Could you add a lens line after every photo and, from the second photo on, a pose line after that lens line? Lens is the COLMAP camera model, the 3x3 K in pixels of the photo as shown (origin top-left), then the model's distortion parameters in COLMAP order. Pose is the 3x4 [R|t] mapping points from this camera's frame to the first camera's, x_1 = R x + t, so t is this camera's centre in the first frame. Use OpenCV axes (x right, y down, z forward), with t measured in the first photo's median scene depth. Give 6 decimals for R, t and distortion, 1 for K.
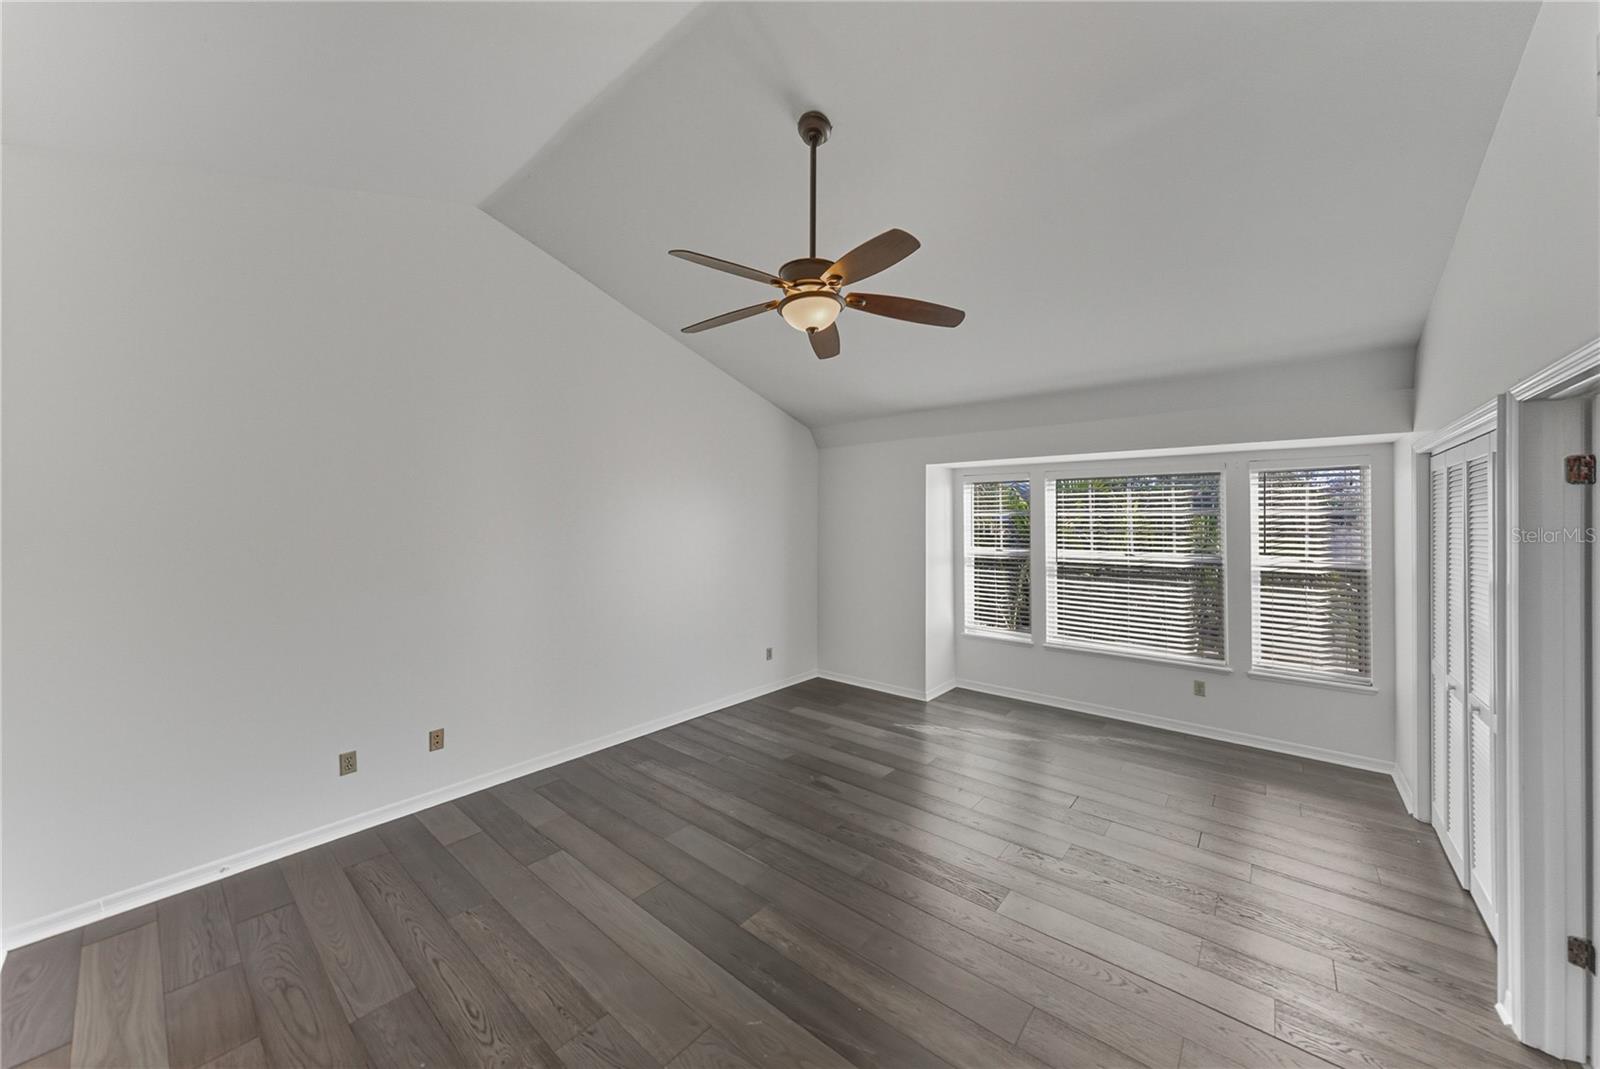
lens RADIAL K [[569.9, 0, 799.6], [0, 569.9, 518.6], [0, 0, 1]] dist [-0.001158, 0.000392]
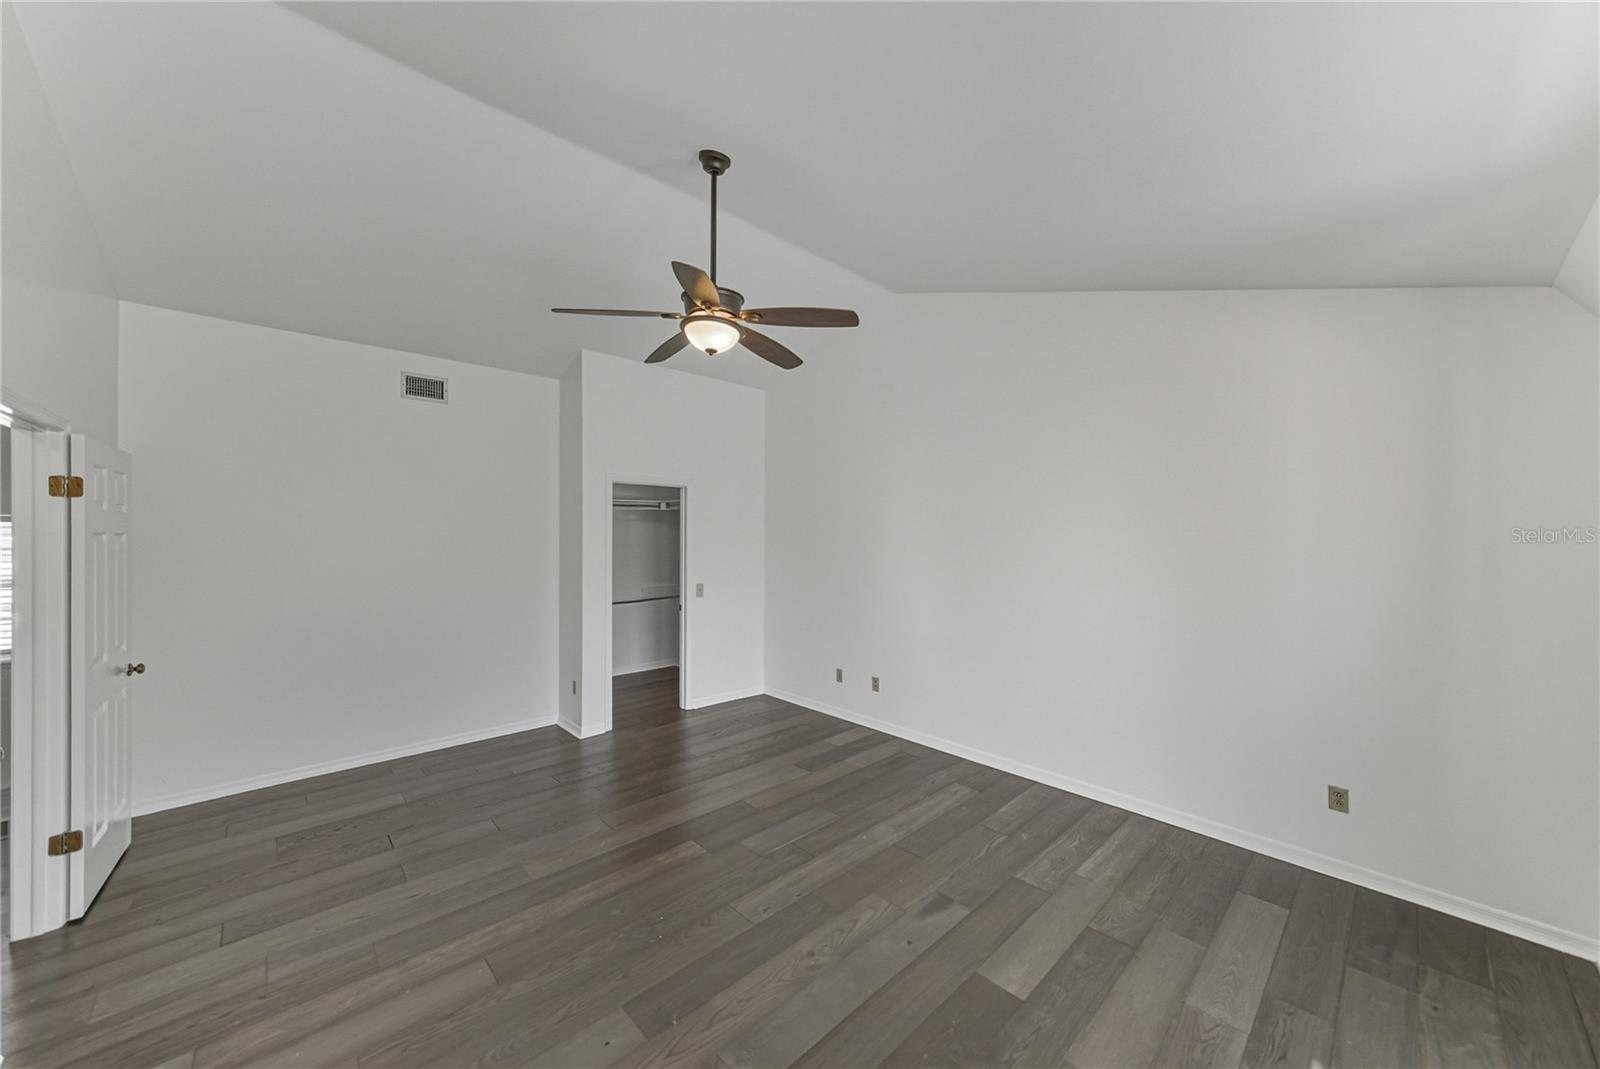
lens RADIAL K [[569.9, 0, 809.0], [0, 569.9, 531.9], [0, 0, 1]] dist [-0.001158, 0.000392]
pose [[-0.120570, -0.008366, -0.992670, 0.622931], [0.005253, 0.999945, -0.009066, 0.005545], [0.992691, -0.006308, -0.120519, 0.748532]]
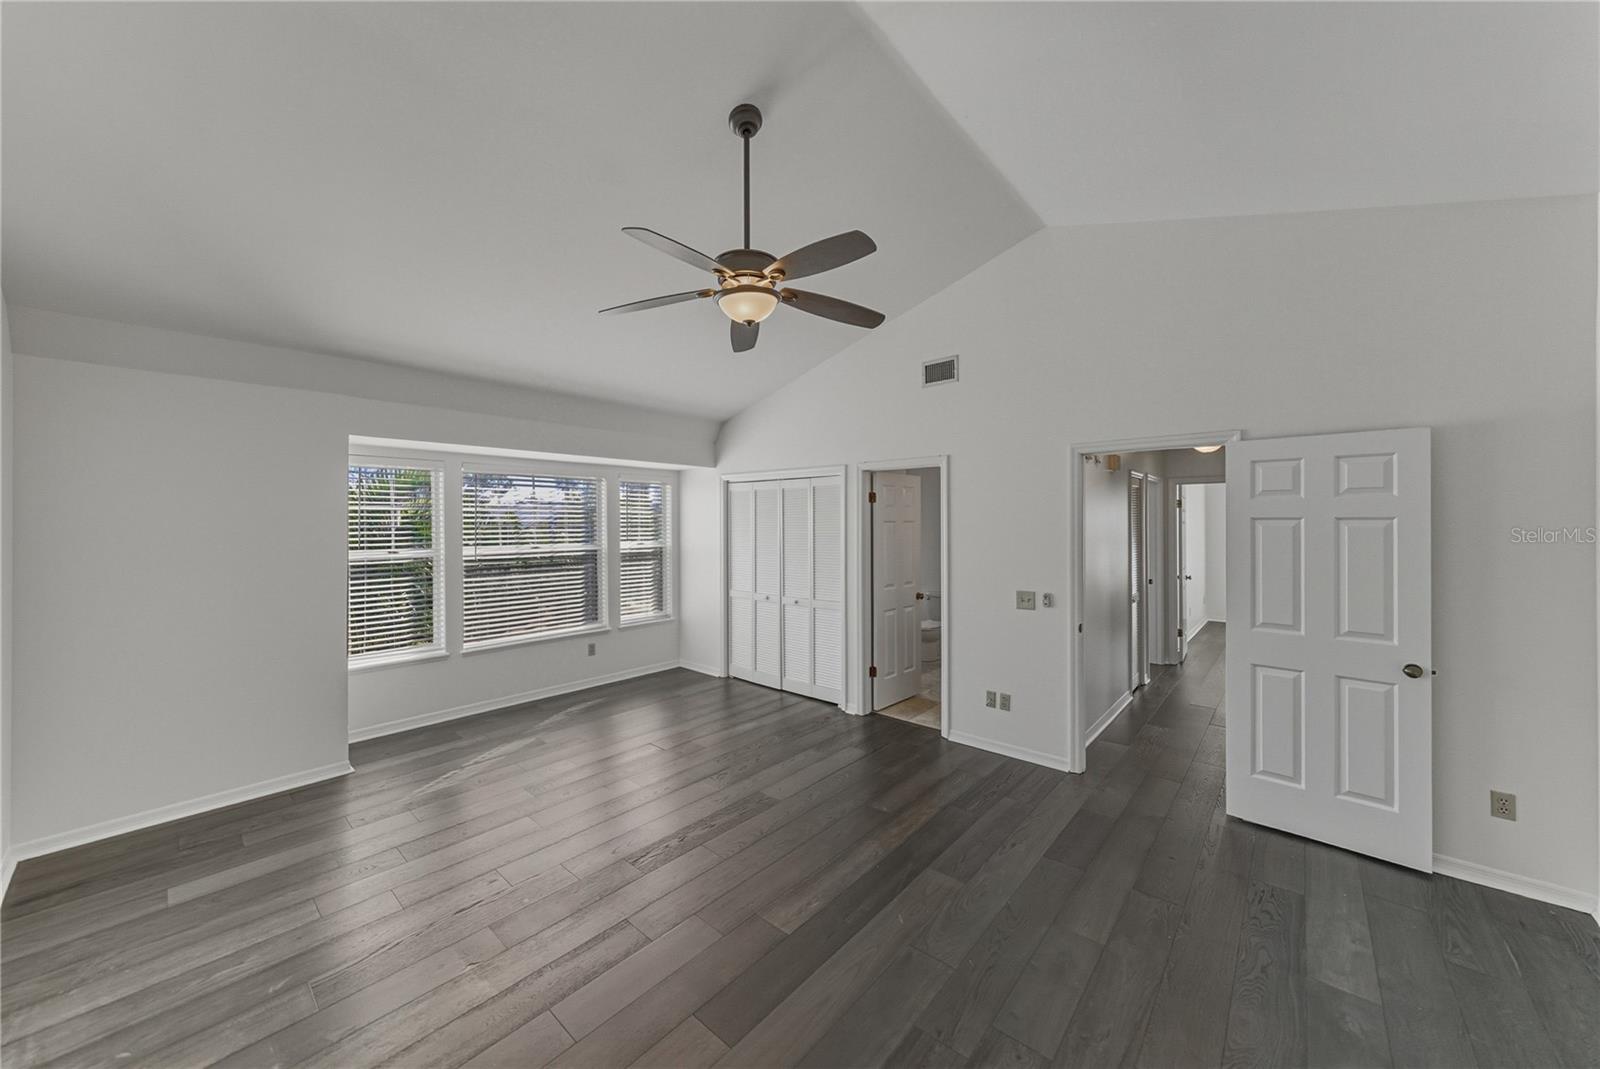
lens RADIAL K [[569.9, 0, 811.0], [0, 569.9, 525.2], [0, 0, 1]] dist [-0.001158, 0.000392]
pose [[0.007364, -0.011971, 0.999901, -0.557860], [-0.009313, 0.999884, 0.012040, 0.002682], [-0.999930, -0.009401, 0.007252, 0.505252]]
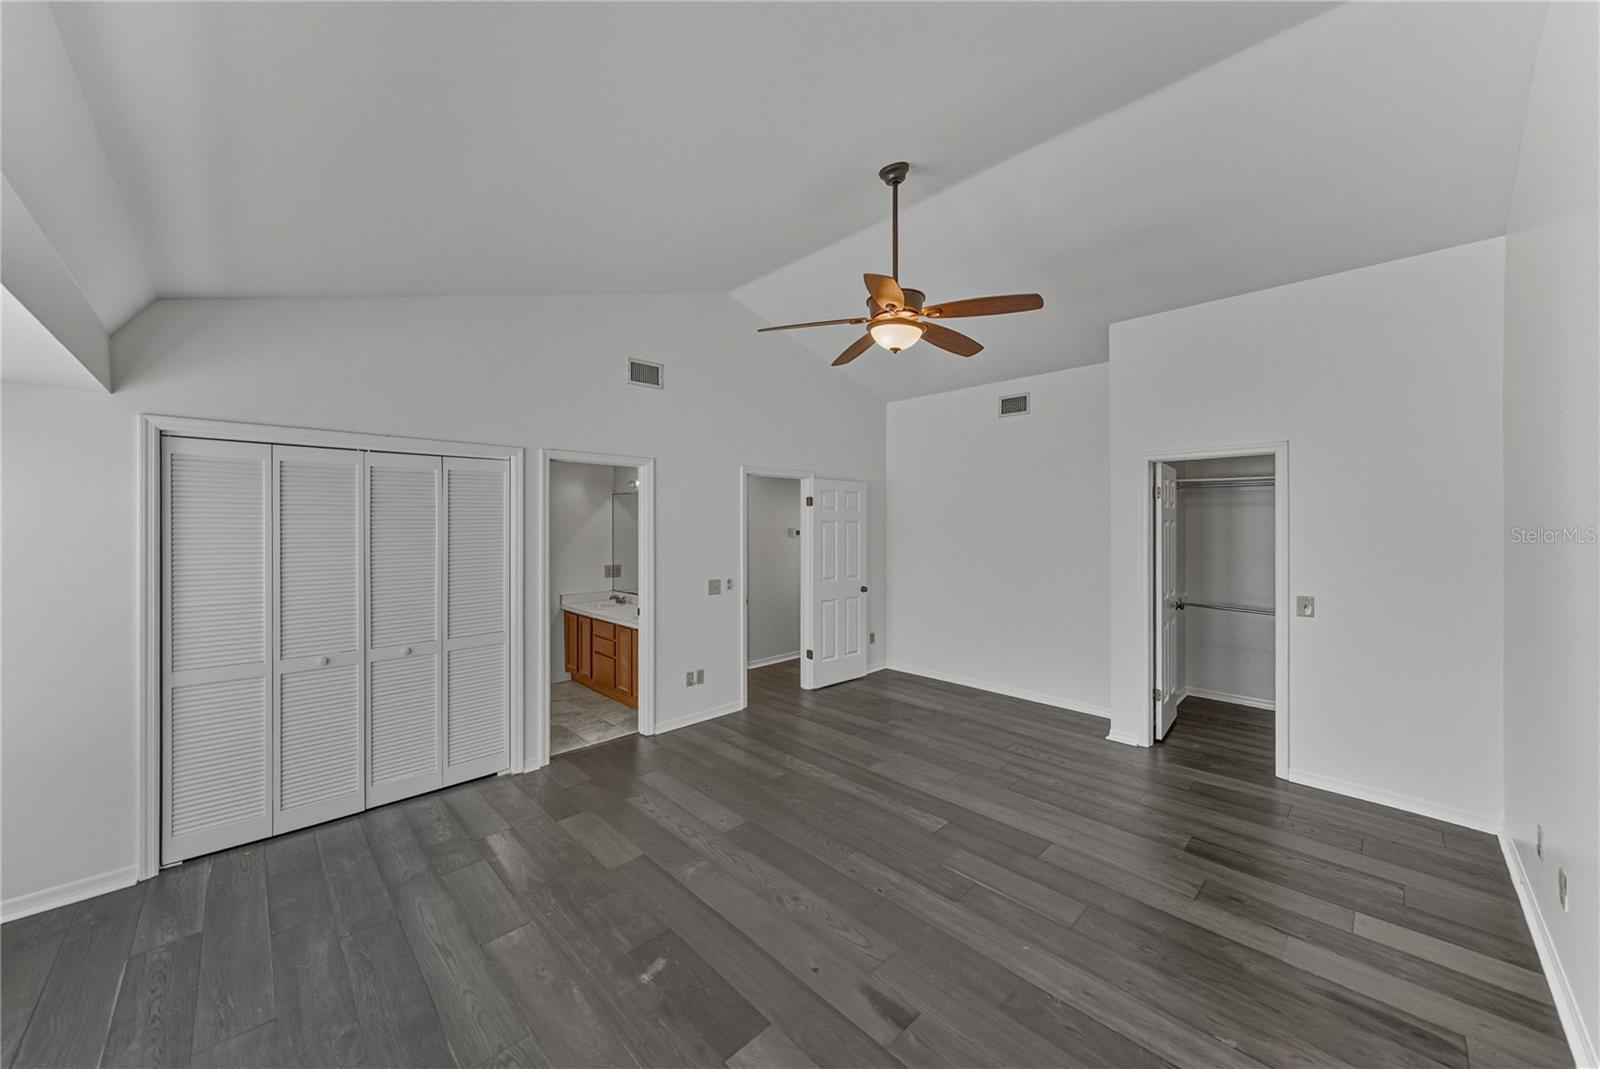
lens RADIAL K [[569.9, 0, 798.1], [0, 569.9, 529.5], [0, 0, 1]] dist [-0.001158, 0.000392]
pose [[-0.994939, -0.006939, 0.100244, 0.061228], [-0.006892, 0.999976, 0.000819, 0.014816], [-0.100247, 0.000124, -0.994963, 1.241874]]
